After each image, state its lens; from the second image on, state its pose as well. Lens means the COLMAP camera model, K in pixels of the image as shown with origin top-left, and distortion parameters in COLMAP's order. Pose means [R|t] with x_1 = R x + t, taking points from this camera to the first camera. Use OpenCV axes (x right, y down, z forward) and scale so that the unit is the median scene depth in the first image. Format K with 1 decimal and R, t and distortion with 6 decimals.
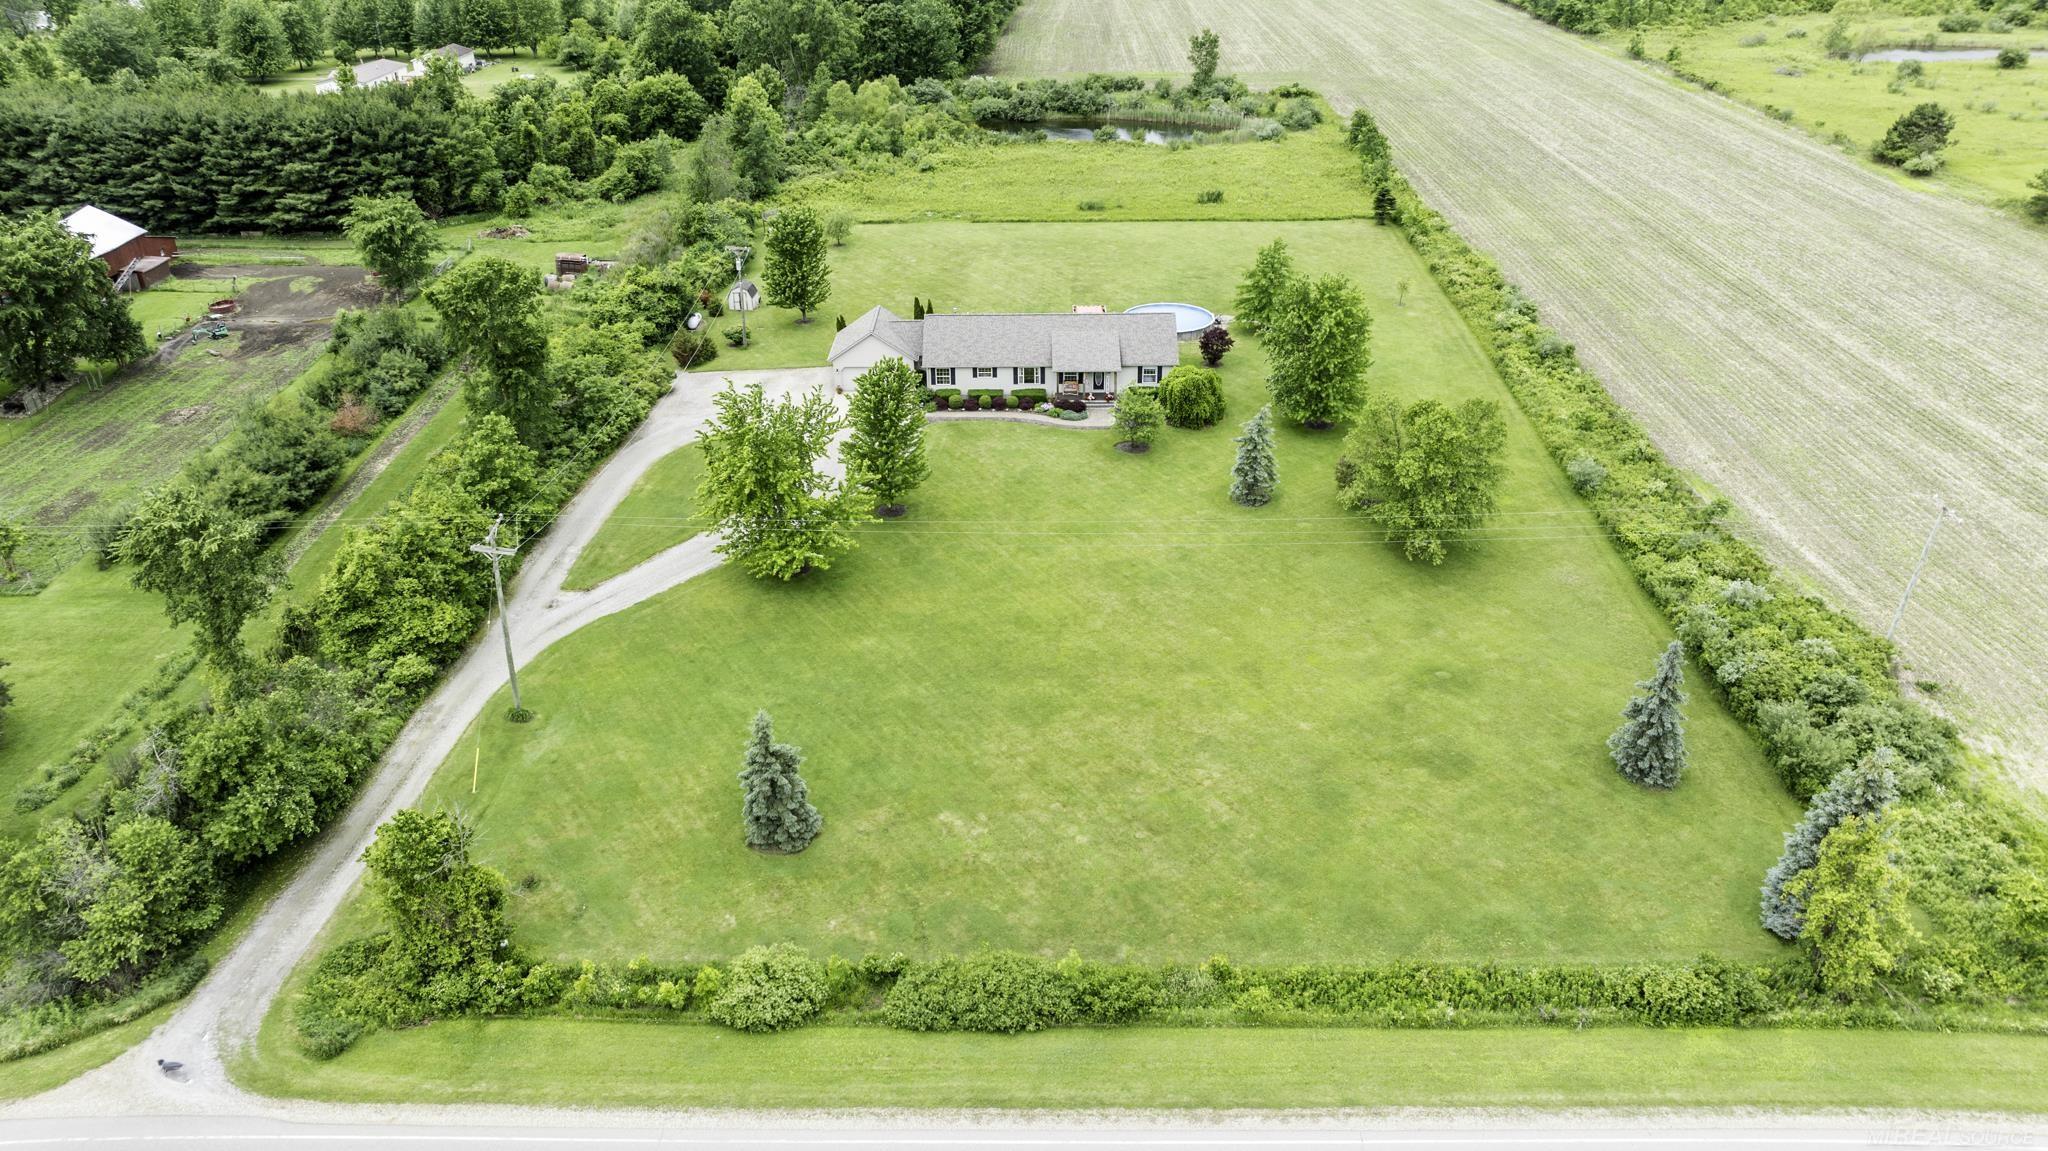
lens RADIAL K [[1451.5, 0, 1026.7], [0, 1451.5, 572.9], [0, 0, 1]] dist [-0.035806, 0.032123]
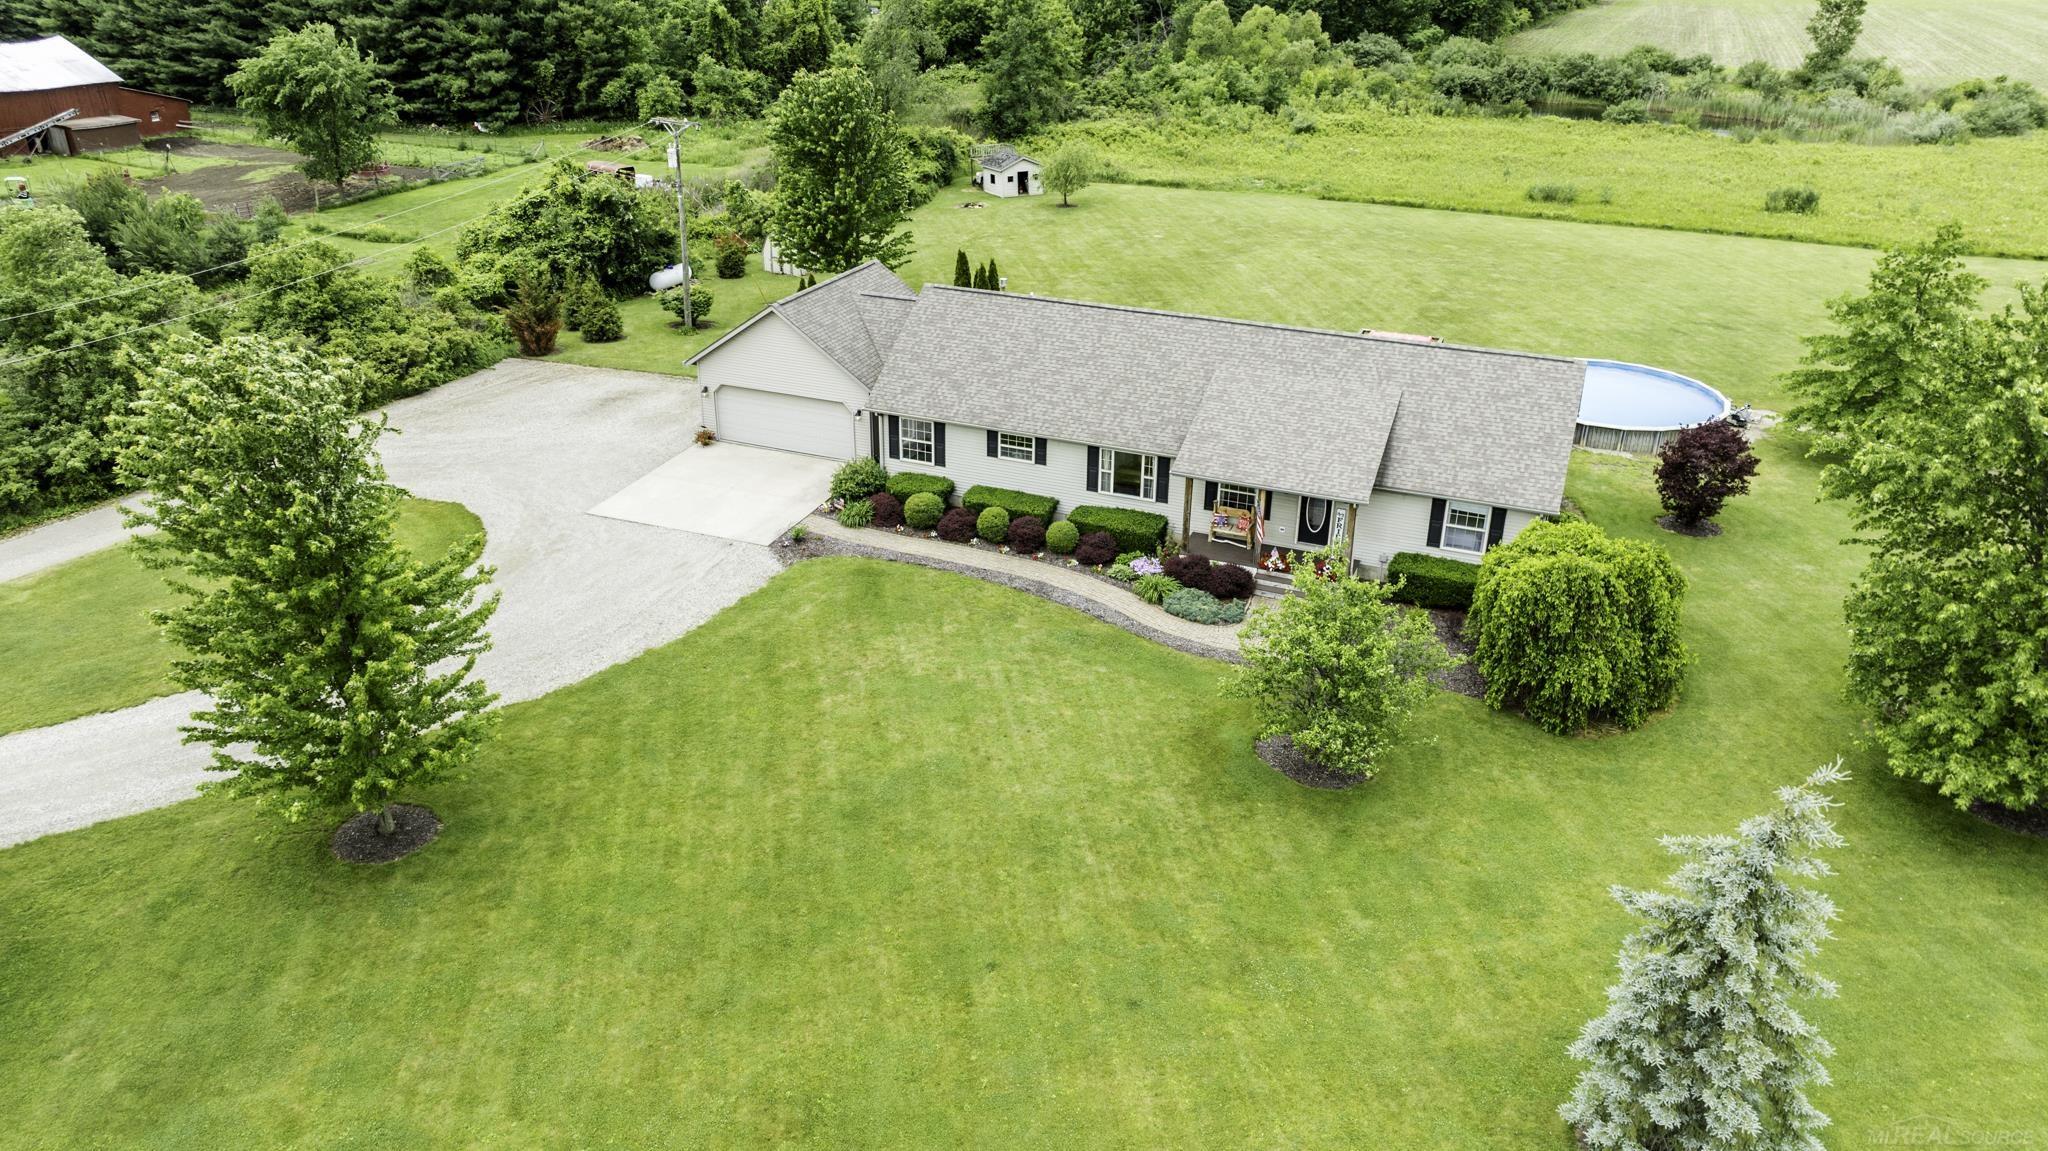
lens RADIAL K [[1451.5, 0, 1026.7], [0, 1451.5, 572.9], [0, 0, 1]] dist [-0.035806, 0.032123]
pose [[0.924431, 0.179996, -0.336199, 0.075525], [-0.195631, 0.980593, -0.012922, -0.072833], [0.327348, 0.077716, 0.941702, 0.463936]]
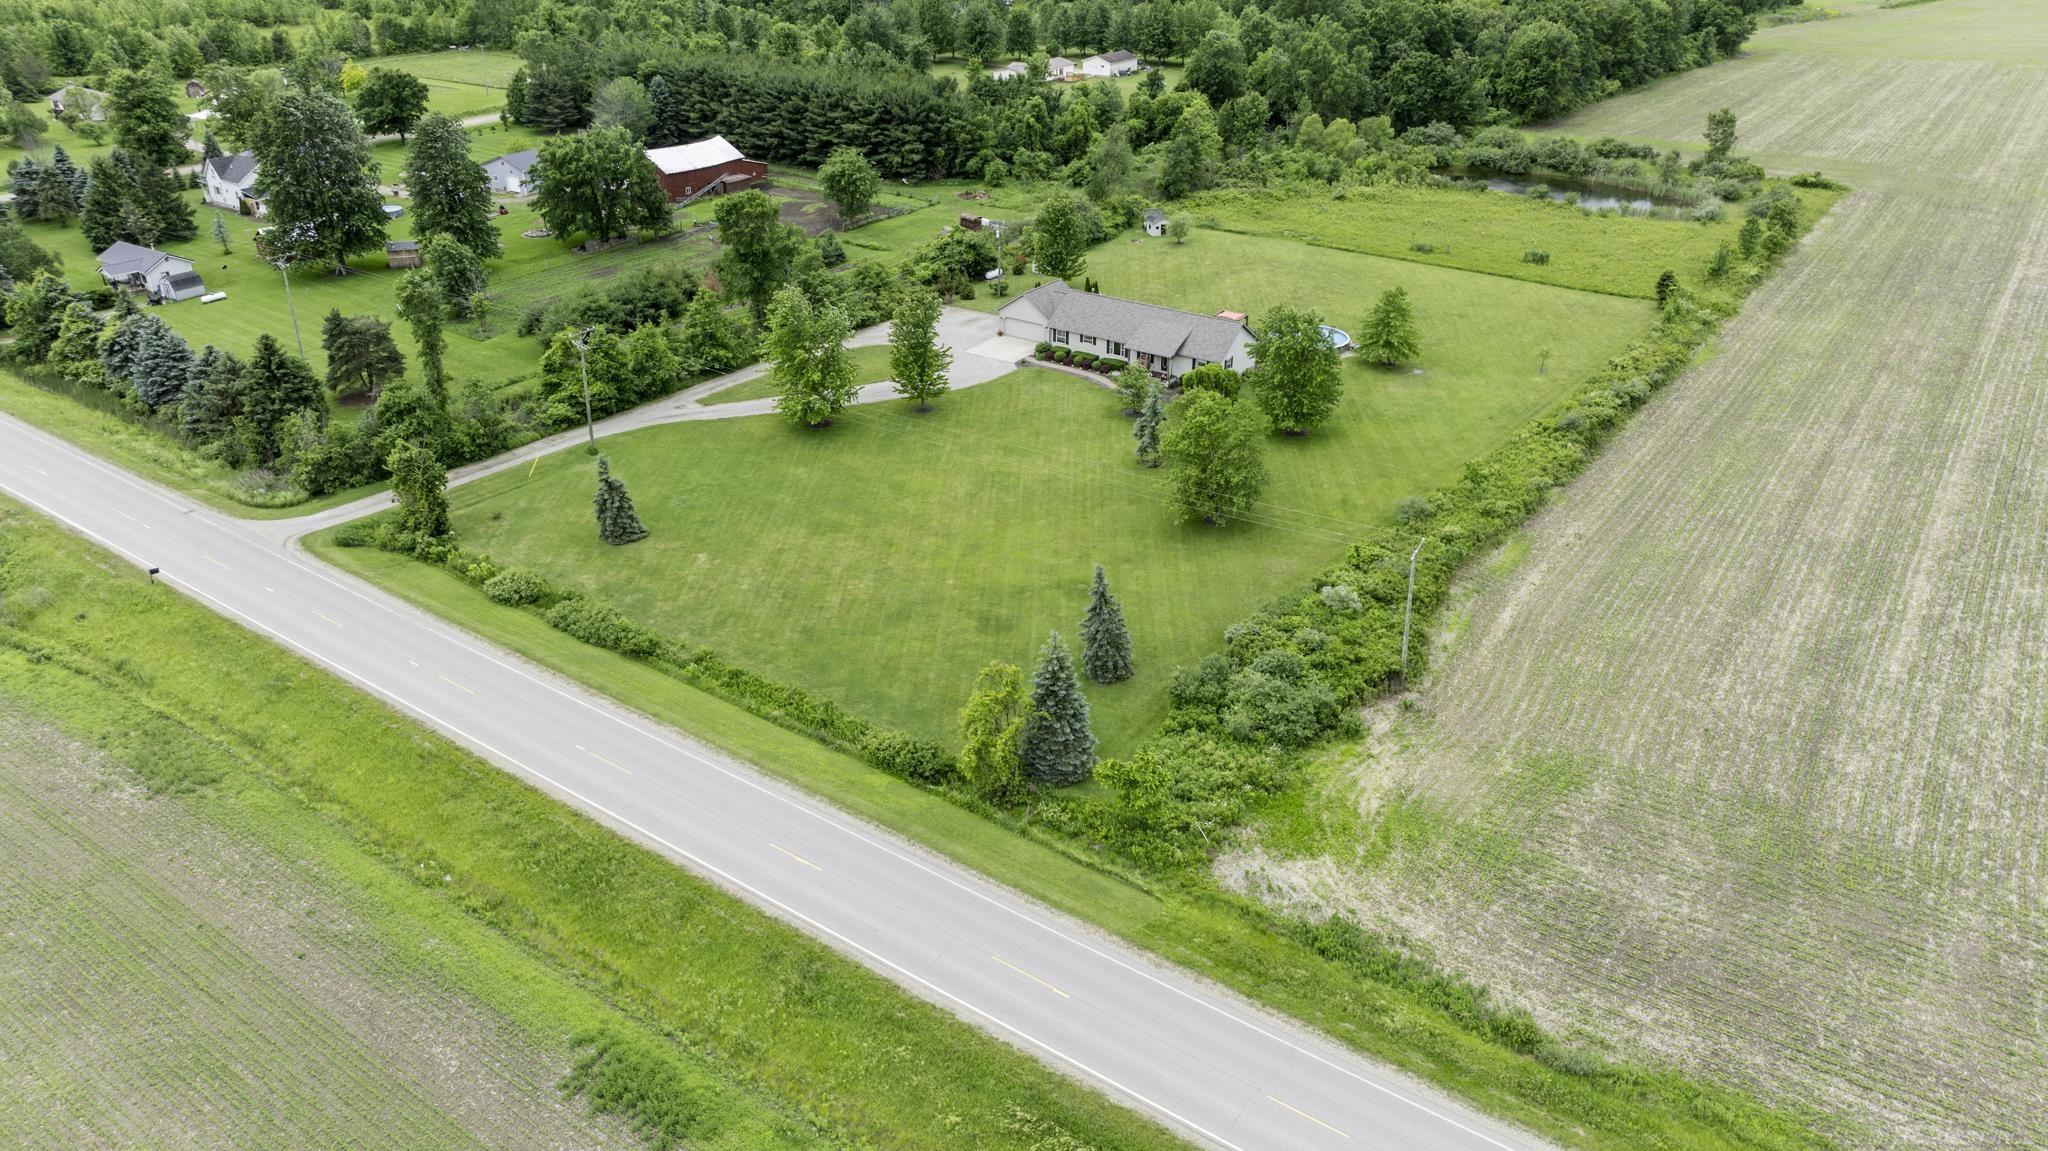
lens RADIAL K [[1451.5, 0, 1026.7], [0, 1451.5, 572.9], [0, 0, 1]] dist [-0.035806, 0.032123]
pose [[0.819666, 0.269870, -0.505290, 0.450700], [-0.275015, 0.959161, 0.066156, -0.007190], [0.502508, 0.084737, 0.860410, -0.081706]]
